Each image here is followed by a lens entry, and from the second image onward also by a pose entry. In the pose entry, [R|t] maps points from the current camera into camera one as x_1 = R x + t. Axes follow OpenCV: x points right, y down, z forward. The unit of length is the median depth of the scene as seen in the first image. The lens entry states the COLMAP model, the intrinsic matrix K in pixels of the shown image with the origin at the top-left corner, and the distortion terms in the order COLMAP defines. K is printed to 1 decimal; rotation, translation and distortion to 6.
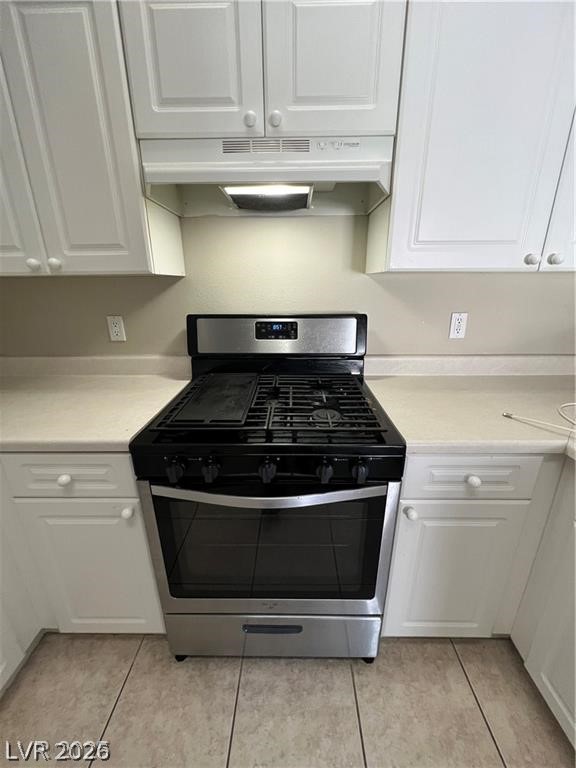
lens RADIAL K [[309.2, 0, 288.0], [0, 309.2, 384.0], [0, 0, 1]] dist [-0.001789, -0.000045]
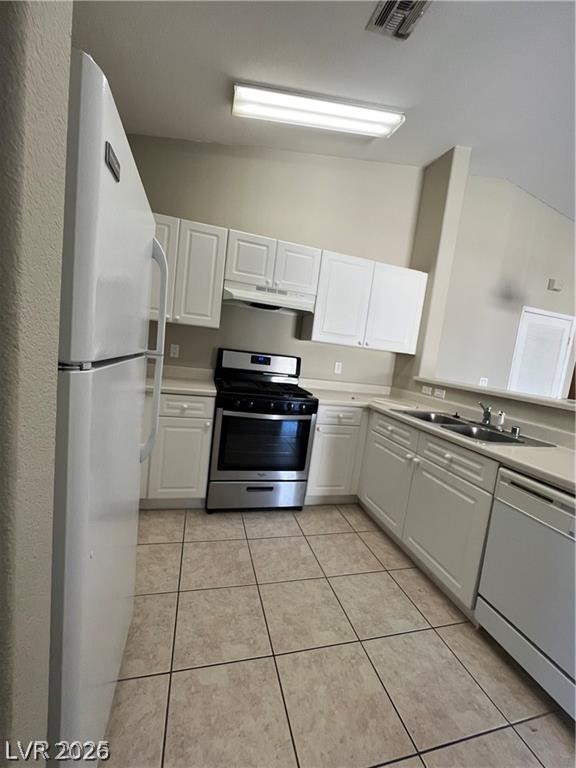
lens RADIAL K [[309.0, 0, 288.0], [0, 309.0, 384.0], [0, 0, 1]] dist [0.000379, 0.000001]
pose [[0.951821, 0.087695, 0.293848, -0.640947], [-0.031205, 0.980962, -0.191677, 0.532206], [-0.305063, 0.173272, 0.936437, -1.397979]]
